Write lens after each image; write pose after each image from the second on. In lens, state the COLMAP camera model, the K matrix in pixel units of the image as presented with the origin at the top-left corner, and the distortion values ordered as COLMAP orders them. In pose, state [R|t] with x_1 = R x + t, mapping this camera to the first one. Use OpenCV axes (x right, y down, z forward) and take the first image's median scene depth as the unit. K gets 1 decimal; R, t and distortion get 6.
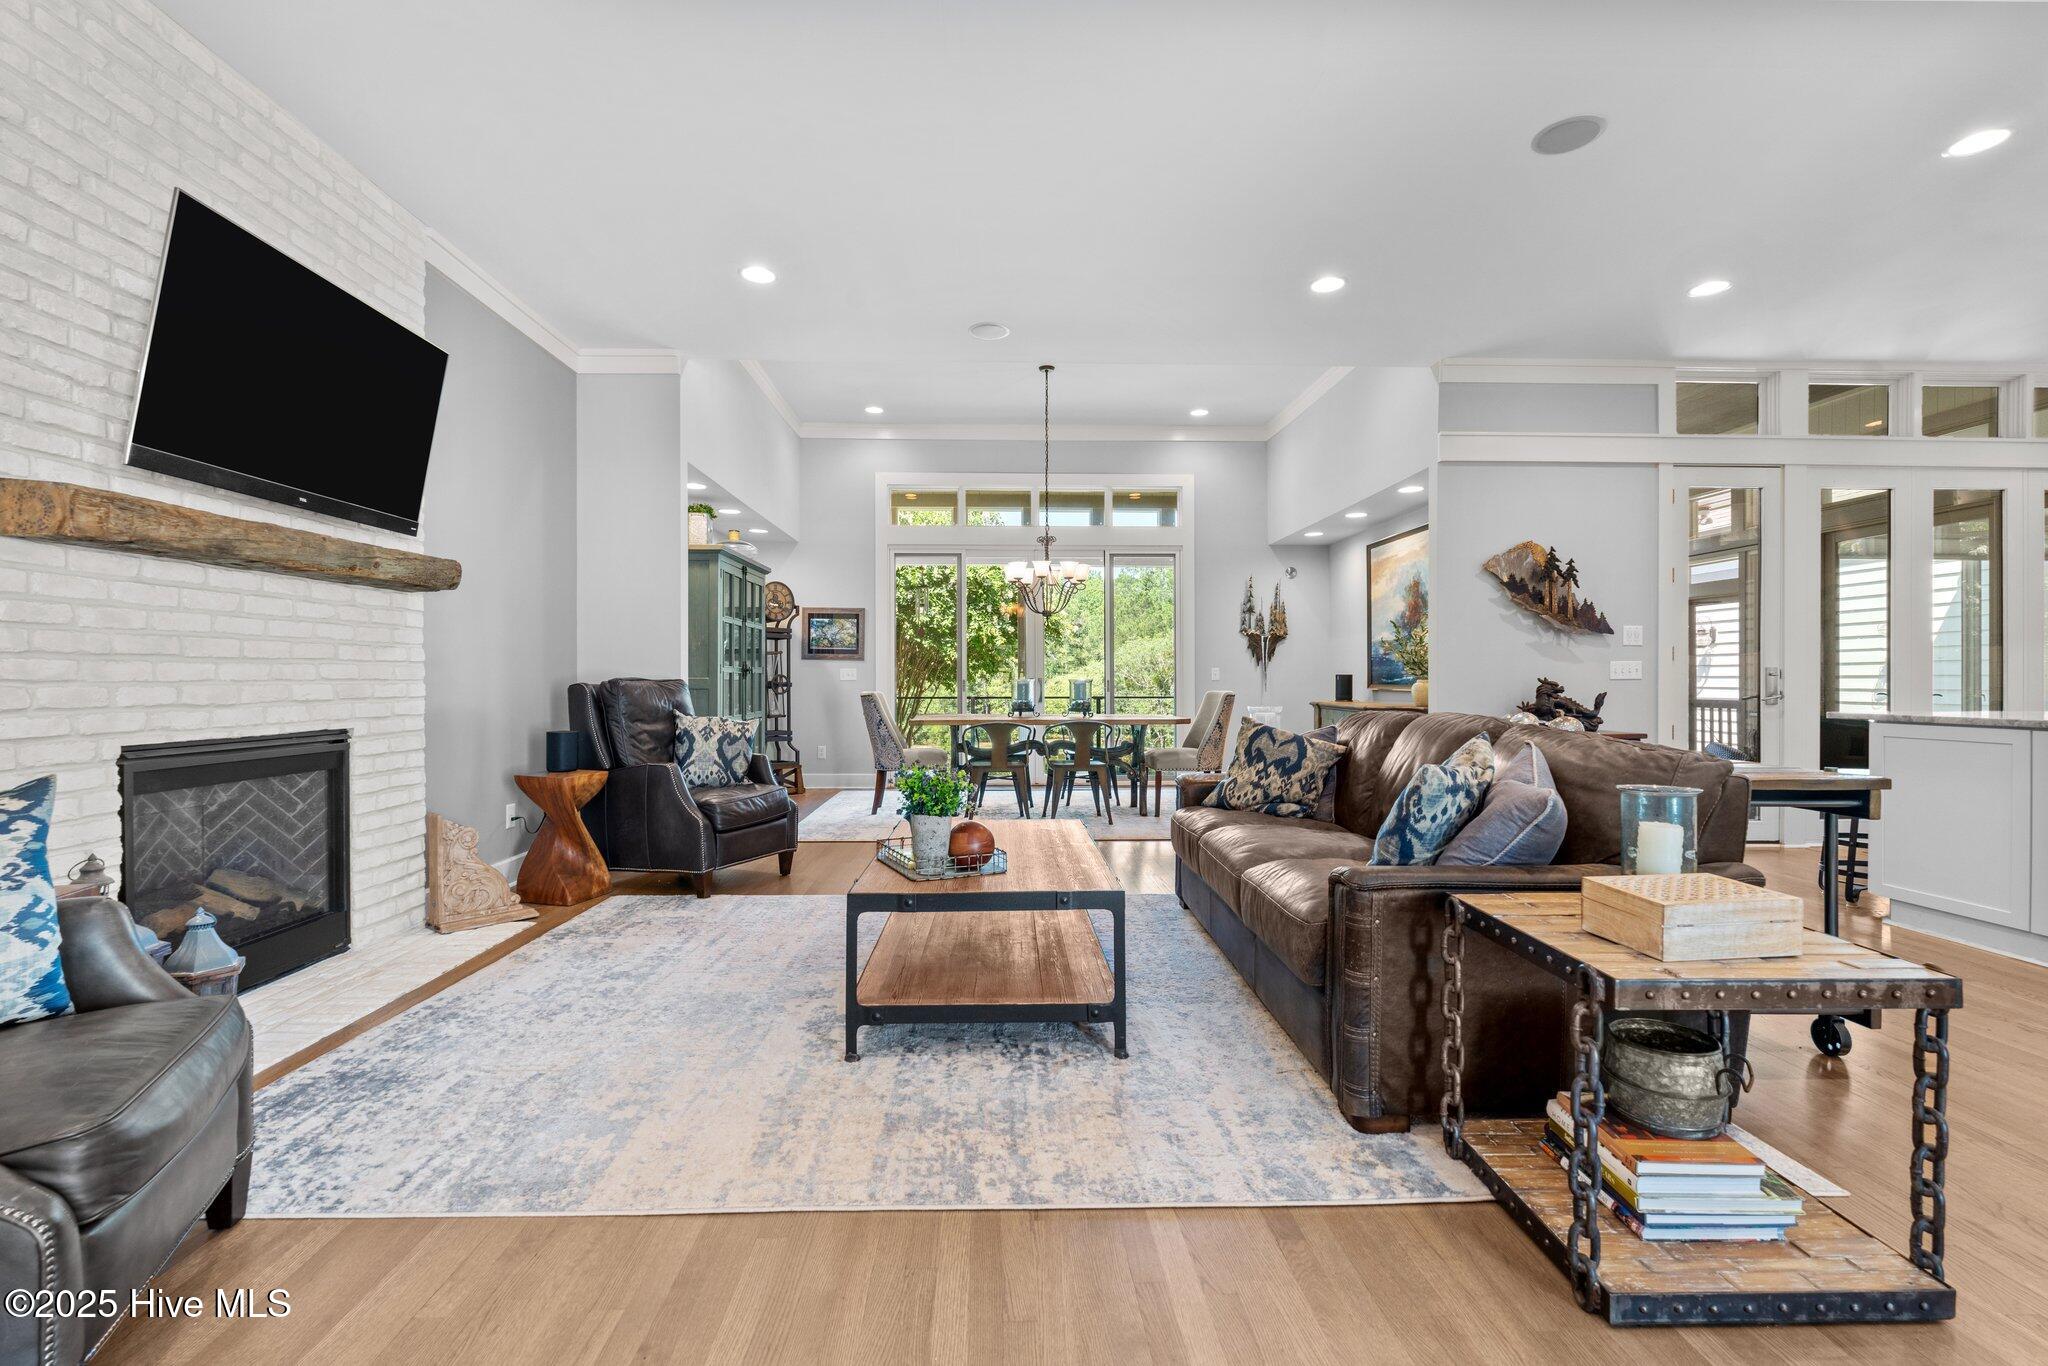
lens RADIAL K [[904.2, 0, 1041.0], [0, 904.2, 688.4], [0, 0, 1]] dist [-0.007974, 0.000400]
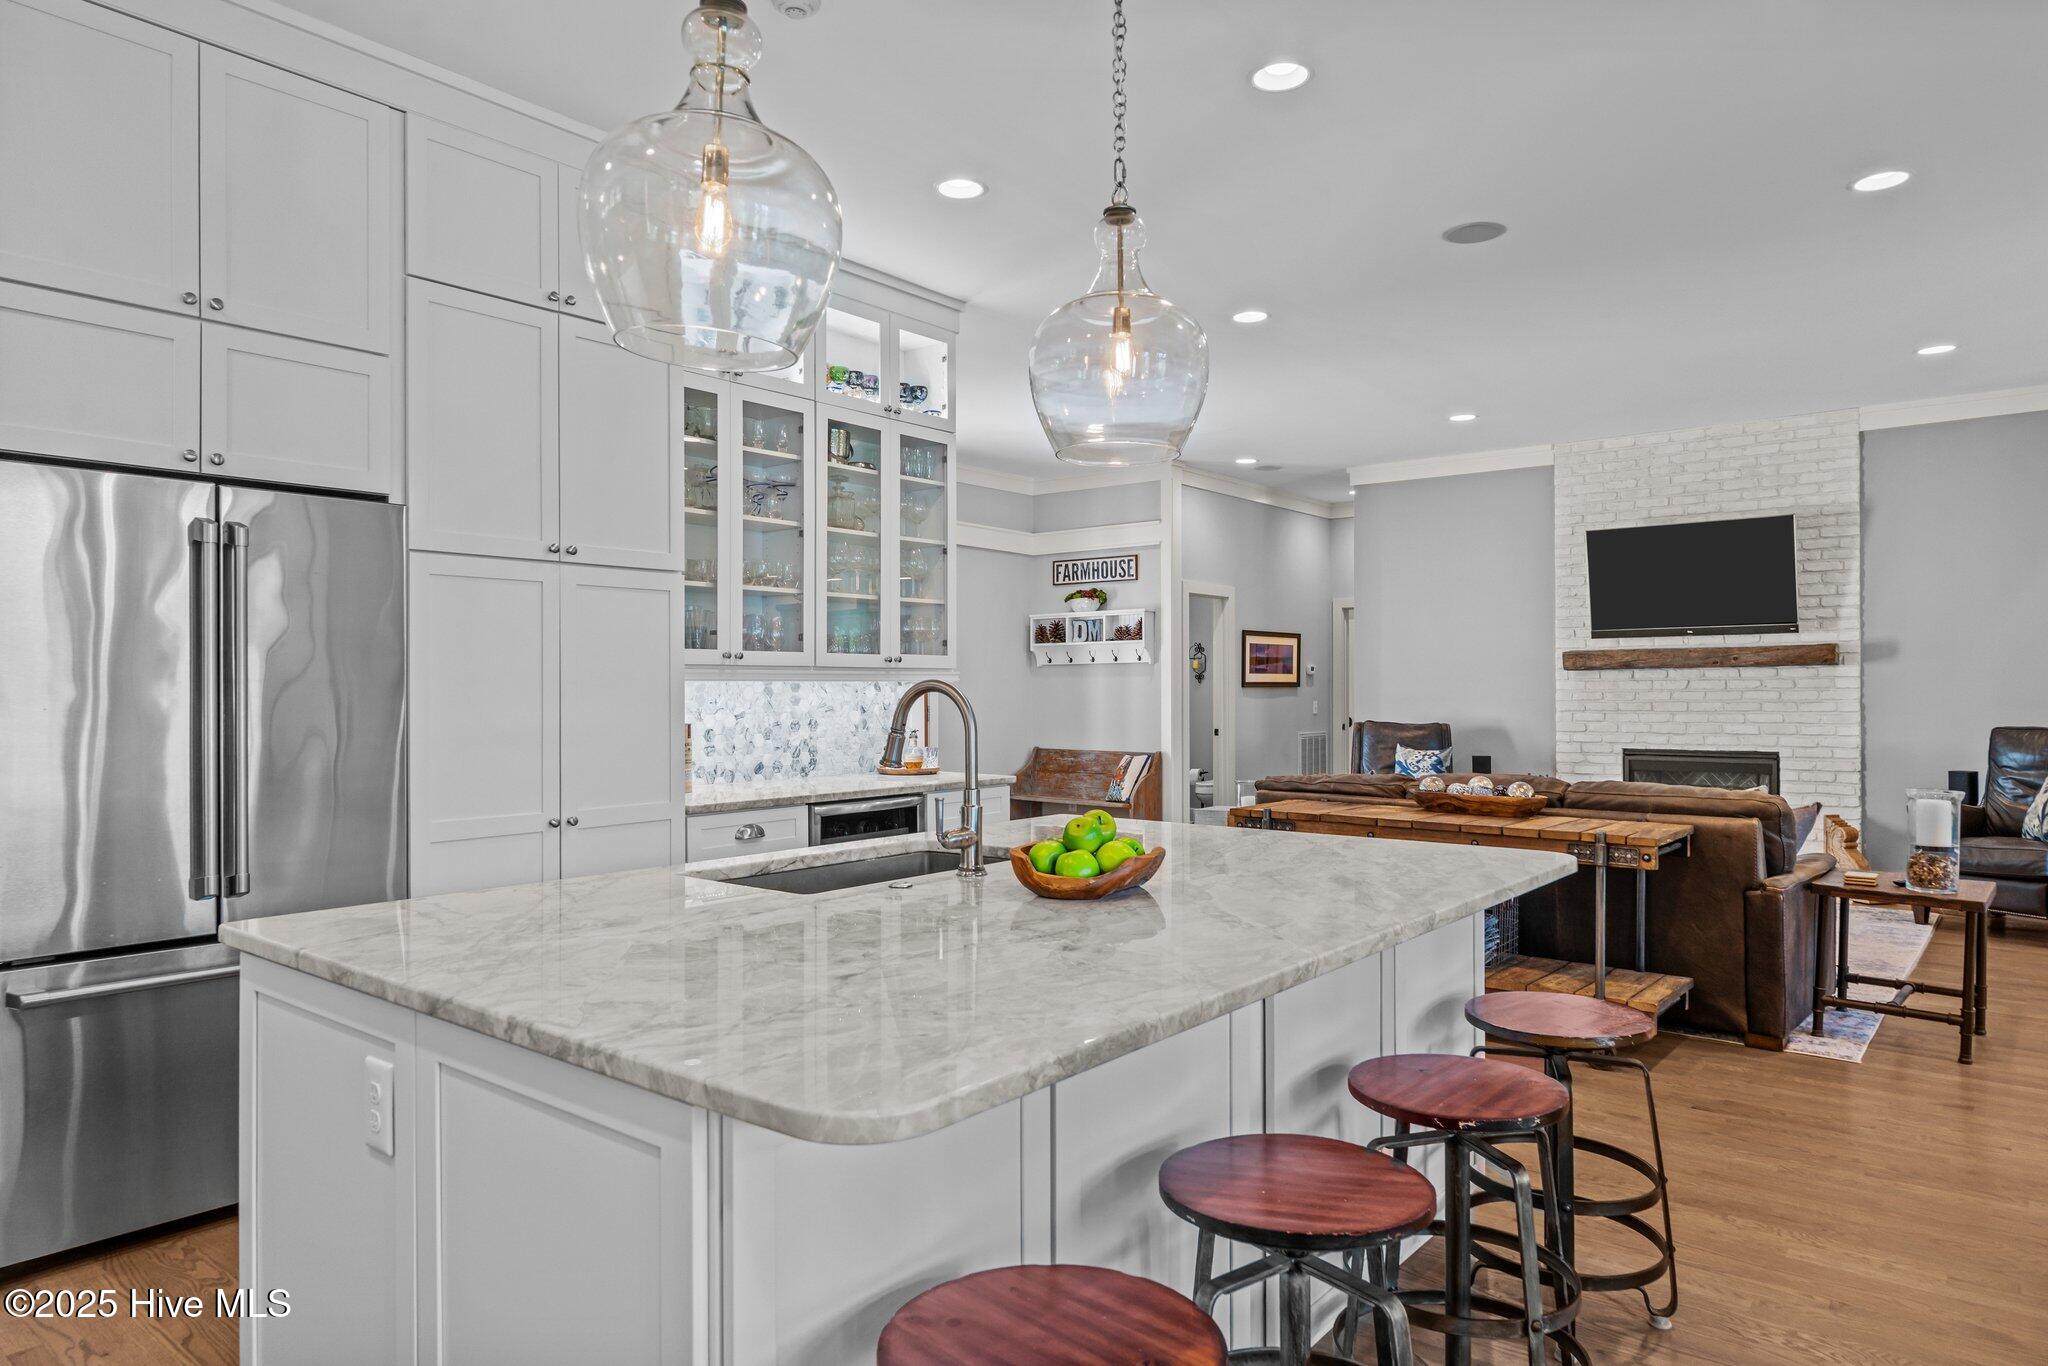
lens RADIAL K [[1278.2, 0, 1029.7], [0, 1278.2, 692.1], [0, 0, 1]] dist [0.002313, -0.000690]
pose [[-0.655715, 0.004690, -0.754994, 1.863534], [-0.001915, 0.999967, 0.007874, -0.078813], [0.755006, 0.006609, -0.655685, 1.440631]]
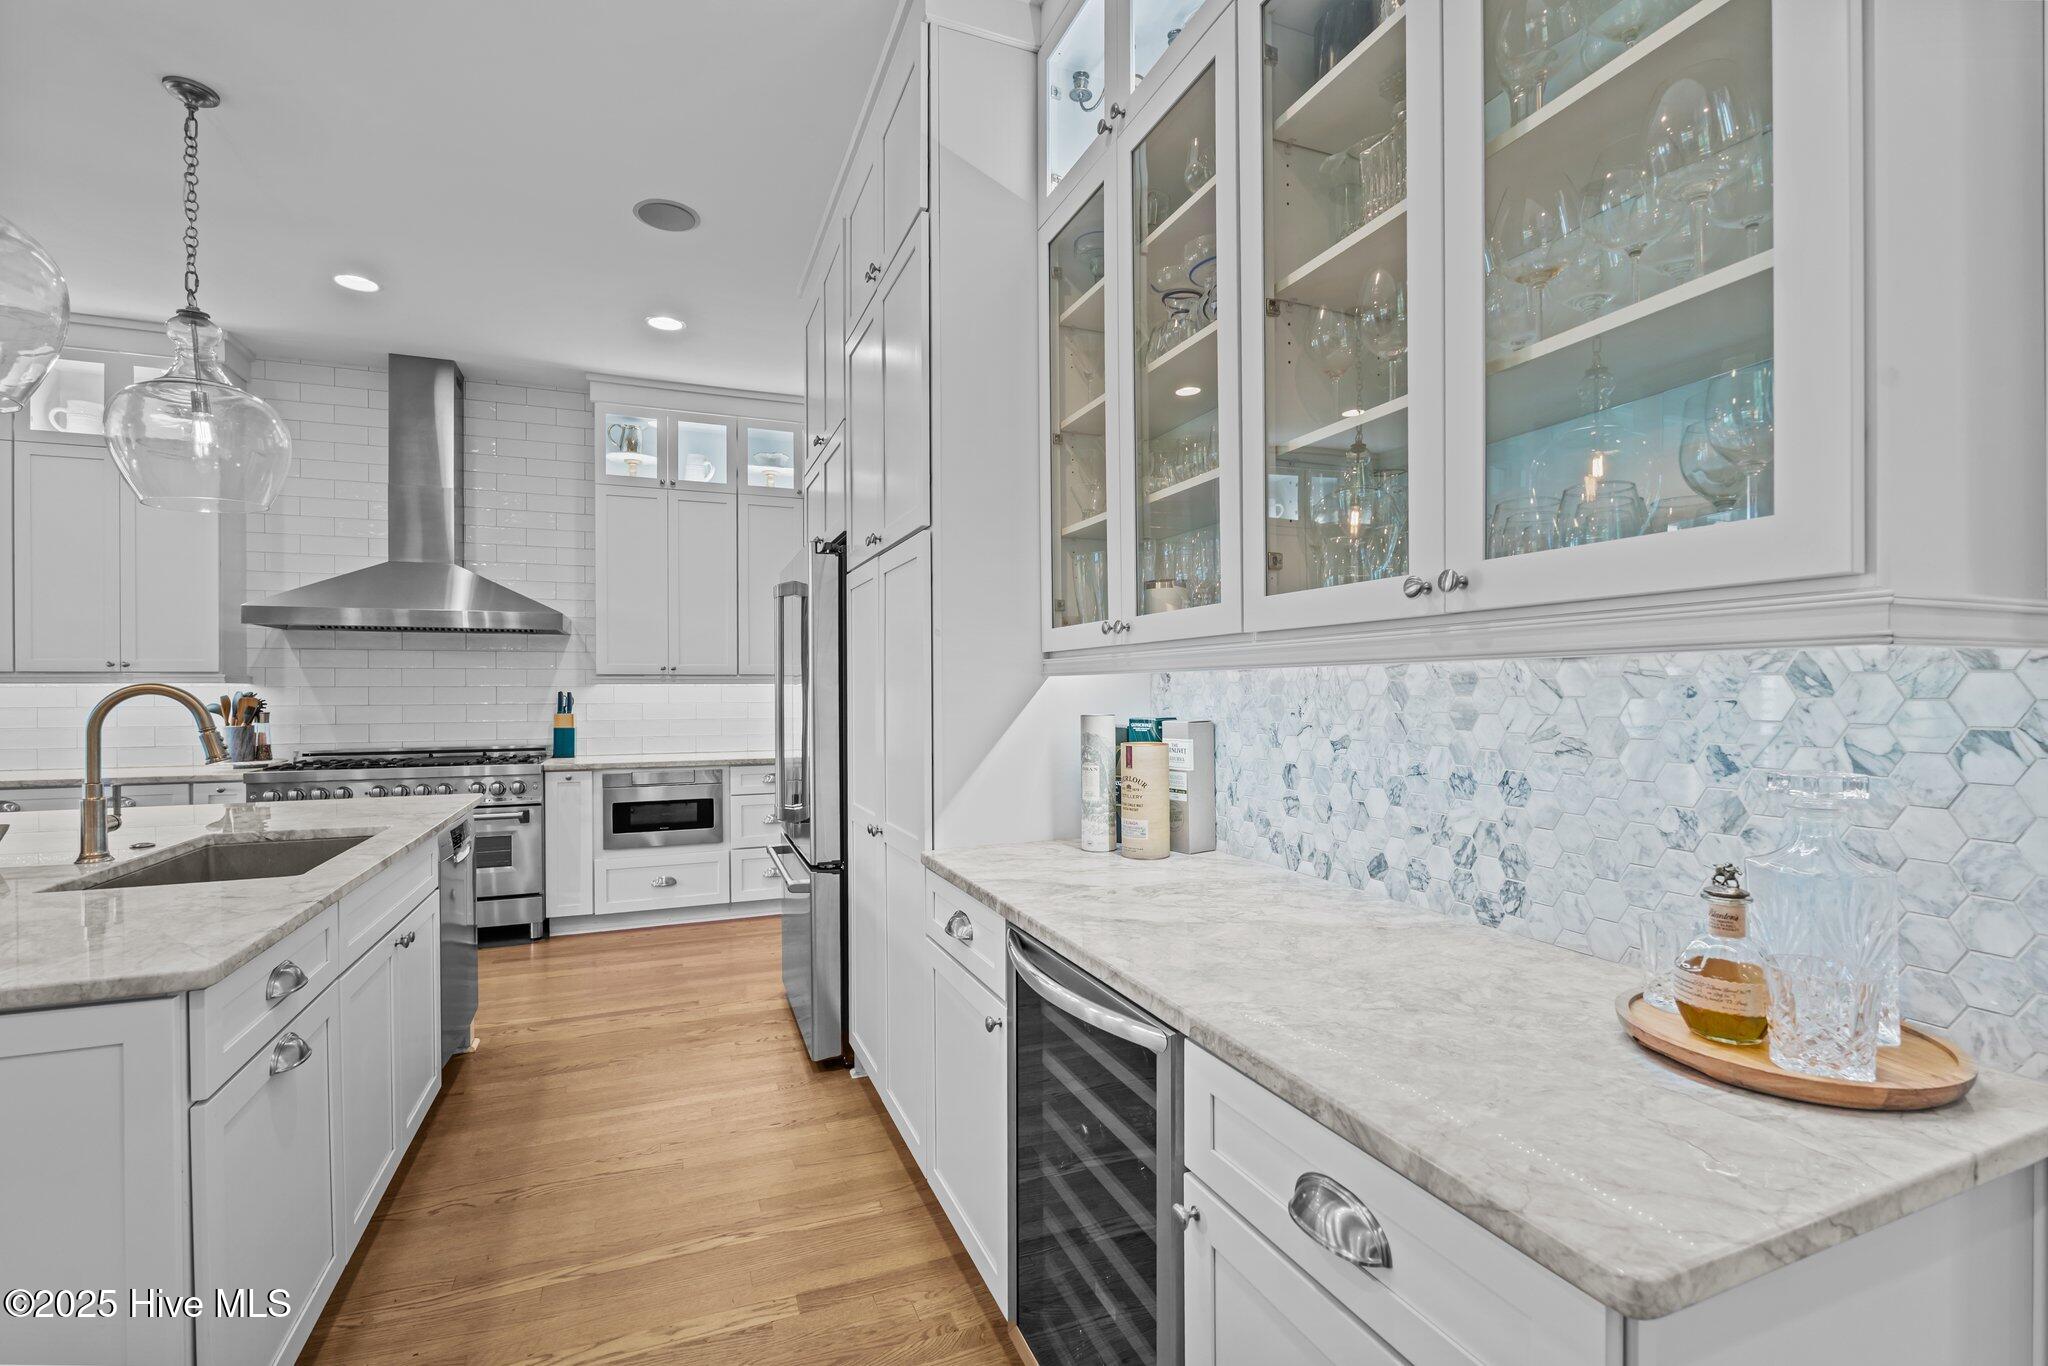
lens RADIAL K [[904.2, 0, 1023.4], [0, 904.2, 690.7], [0, 0, 1]] dist [-0.007974, 0.000400]
pose [[-0.341908, 0.000358, 0.939733, 0.596858], [0.008338, 0.999962, 0.002652, -0.071018], [-0.939696, 0.008743, -0.341898, 0.572642]]
